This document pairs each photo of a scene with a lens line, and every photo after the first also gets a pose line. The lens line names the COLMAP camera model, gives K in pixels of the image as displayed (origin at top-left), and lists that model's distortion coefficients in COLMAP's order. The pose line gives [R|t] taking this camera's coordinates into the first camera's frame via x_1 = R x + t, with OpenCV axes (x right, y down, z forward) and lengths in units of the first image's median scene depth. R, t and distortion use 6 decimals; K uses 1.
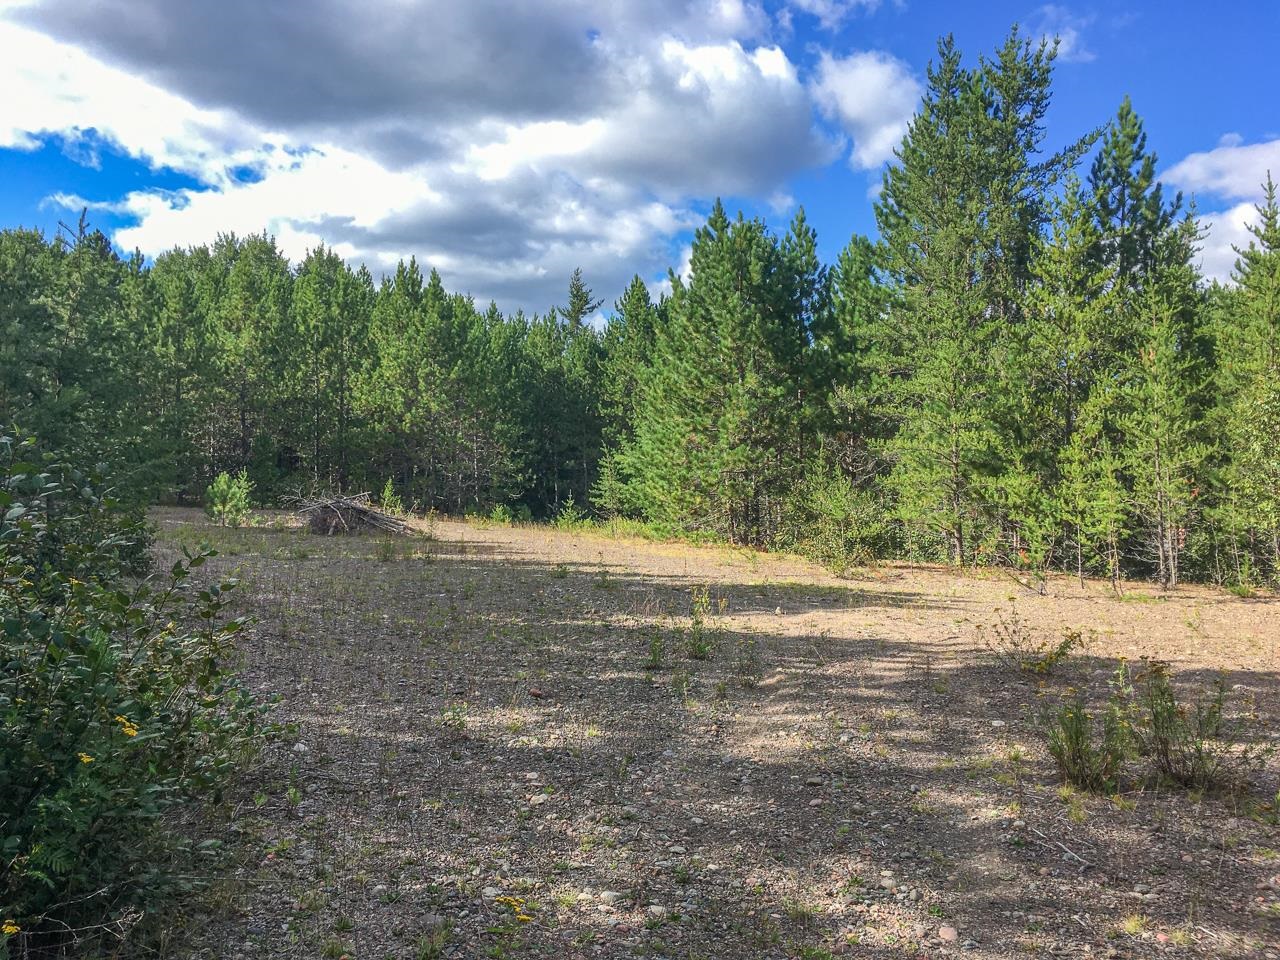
lens RADIAL K [[1111.5, 0, 640.0], [0, 1111.5, 480.0], [0, 0, 1]] dist [0.074027, -0.097921]
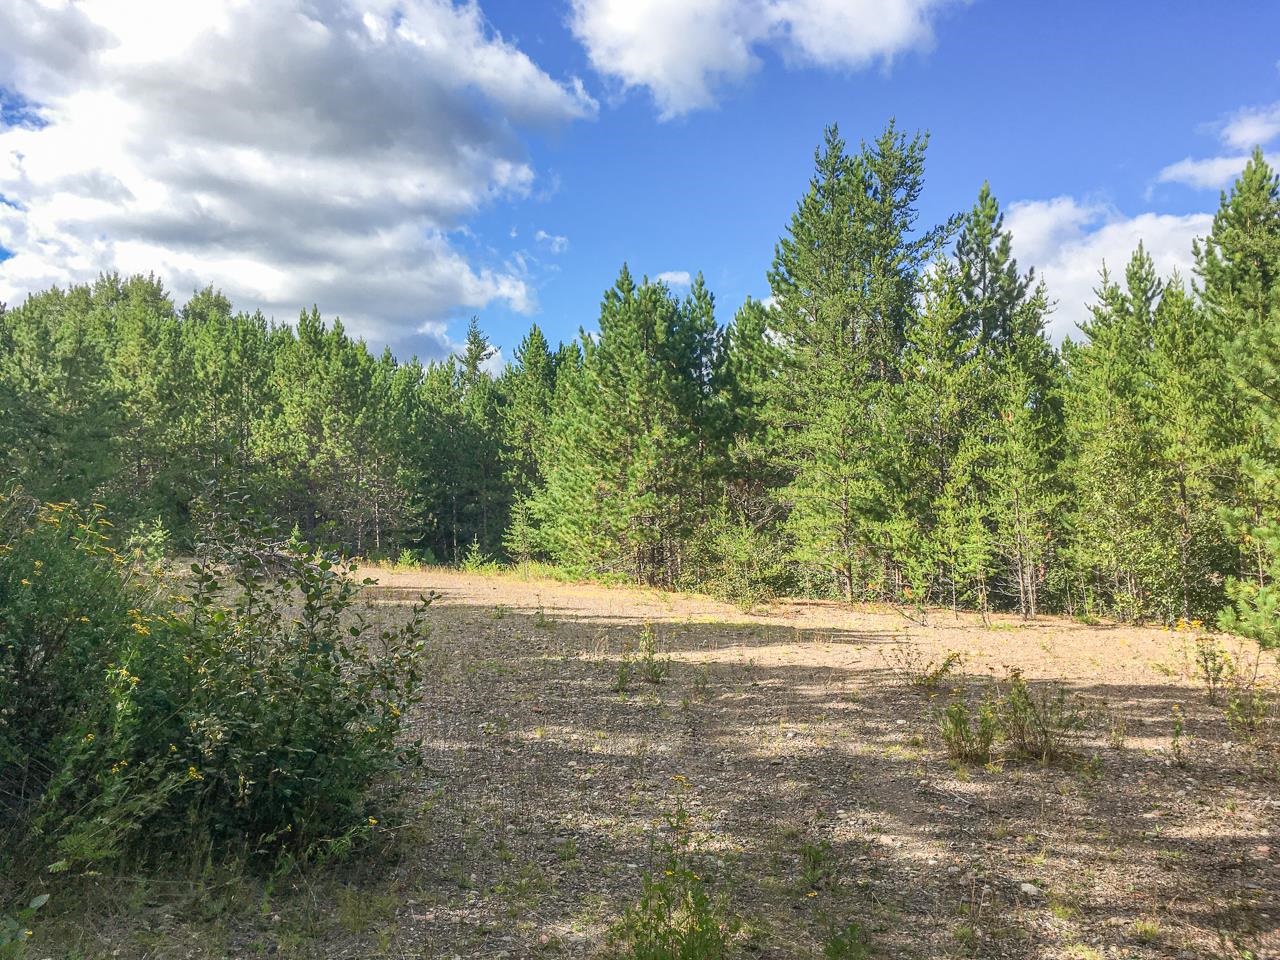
lens RADIAL K [[1148.8, 0, 640.0], [0, 1148.8, 480.0], [0, 0, 1]] dist [0.054529, 0.000738]
pose [[0.993584, -0.003863, 0.113027, -0.043307], [0.007548, 0.999453, -0.032186, -0.007669], [-0.112841, 0.032833, 0.993070, -0.100508]]
